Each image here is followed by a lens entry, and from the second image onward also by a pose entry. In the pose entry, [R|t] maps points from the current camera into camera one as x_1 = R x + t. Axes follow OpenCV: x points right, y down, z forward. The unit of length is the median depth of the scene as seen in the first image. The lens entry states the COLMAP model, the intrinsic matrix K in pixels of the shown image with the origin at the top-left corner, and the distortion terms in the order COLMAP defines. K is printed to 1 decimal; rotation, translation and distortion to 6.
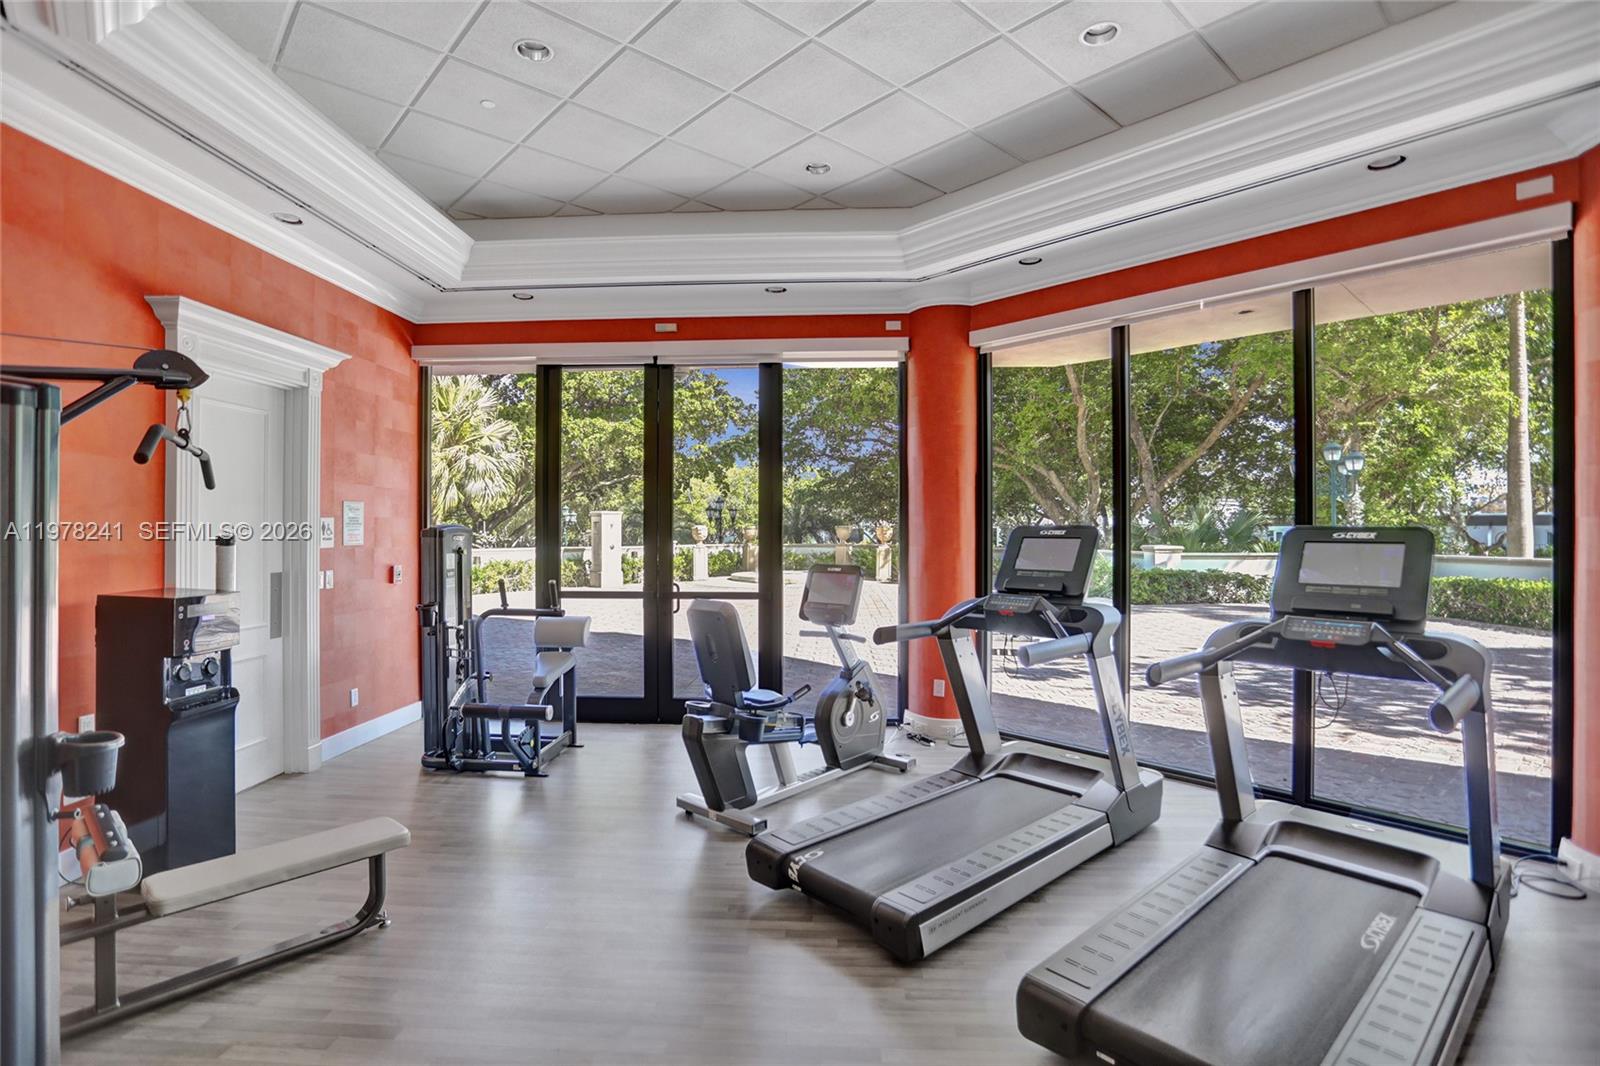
lens RADIAL K [[801.7, 0, 800.0], [0, 801.7, 533.0], [0, 0, 1]] dist [-0.071155, 0.032784]
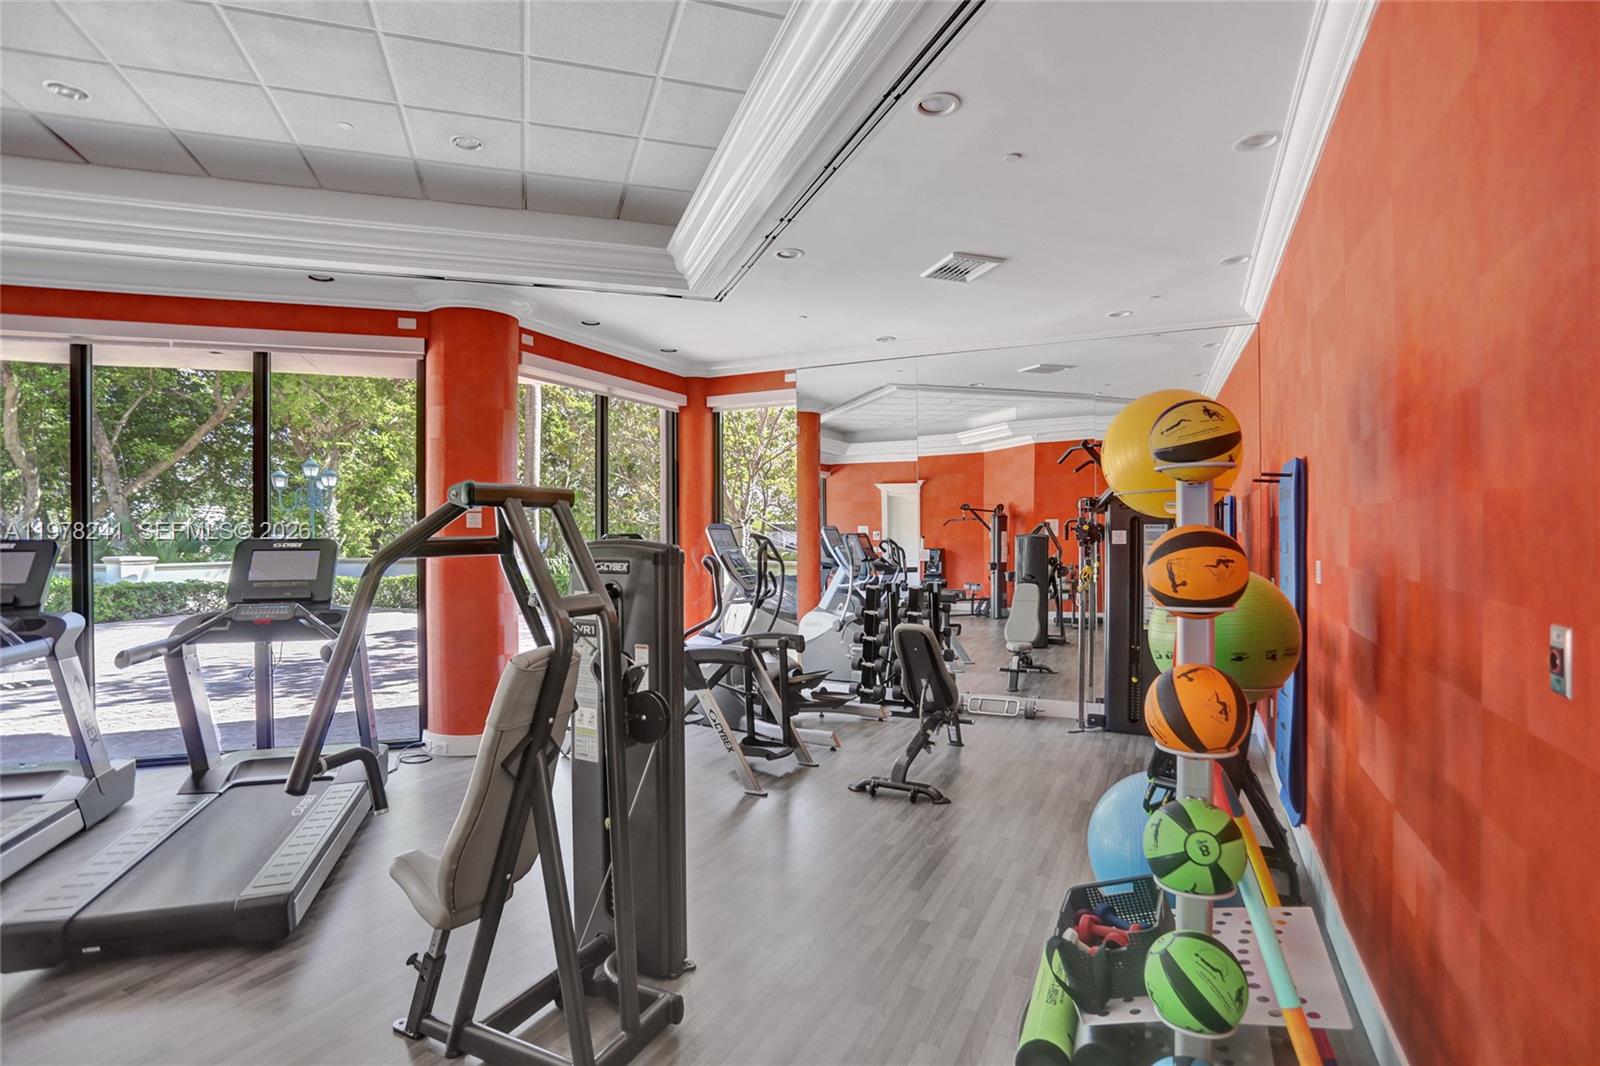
lens RADIAL K [[801.7, 0, 800.0], [0, 801.7, 533.0], [0, 0, 1]] dist [-0.071155, 0.032784]
pose [[0.415339, -0.001649, 0.909665, -0.041540], [0.010602, 0.999939, -0.003028, -0.001052], [-0.909605, 0.010902, 0.415331, -0.091962]]
